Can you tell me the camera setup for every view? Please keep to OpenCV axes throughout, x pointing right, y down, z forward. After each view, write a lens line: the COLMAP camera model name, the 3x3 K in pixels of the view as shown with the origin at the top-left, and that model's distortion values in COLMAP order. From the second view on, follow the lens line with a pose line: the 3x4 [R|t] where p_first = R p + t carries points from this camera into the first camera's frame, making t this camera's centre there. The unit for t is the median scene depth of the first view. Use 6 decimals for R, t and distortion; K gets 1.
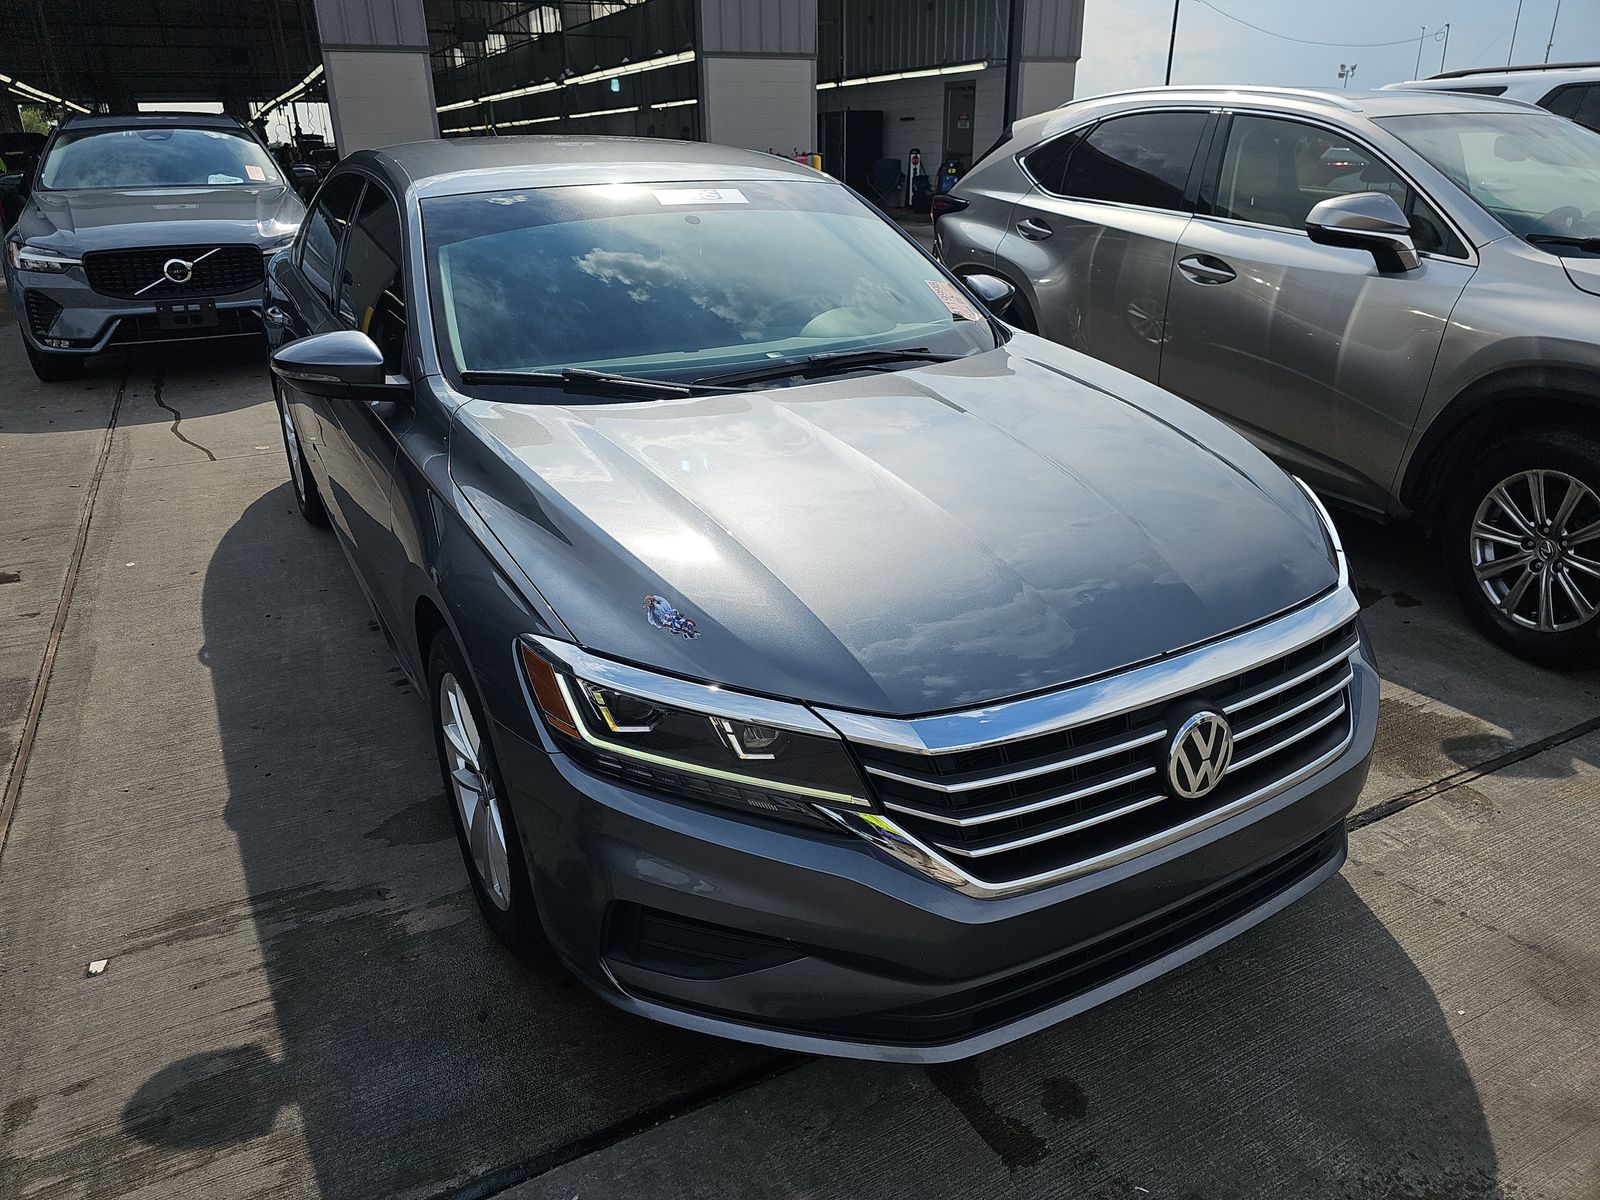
lens RADIAL K [[1060.6, 0, 787.5], [0, 1060.6, 600.4], [0, 0, 1]] dist [0.038799, -0.040359]
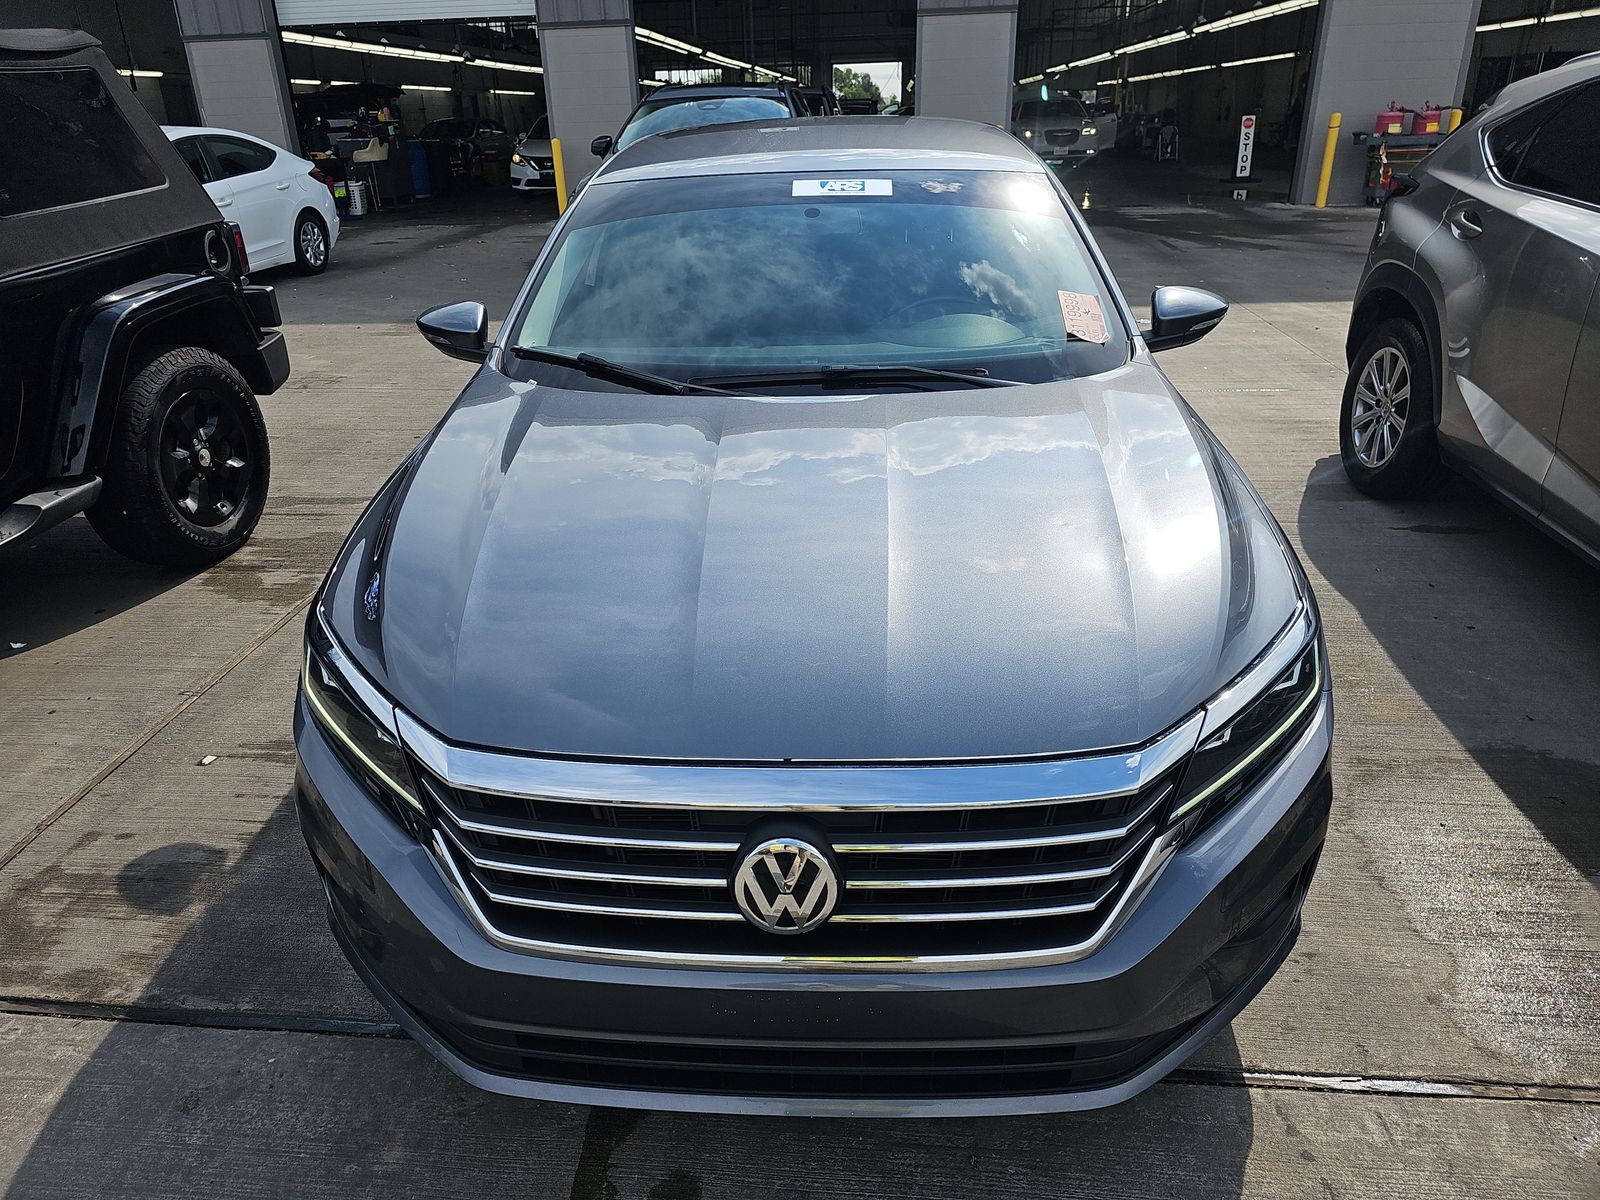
lens RADIAL K [[1060.6, 0, 792.8], [0, 1060.6, 591.8], [0, 0, 1]] dist [0.038799, -0.040359]
pose [[0.843374, 0.215255, -0.492327, 0.593487], [-0.199123, 0.976219, 0.085716, -0.126330], [0.499069, 0.025744, 0.866180, 0.195211]]
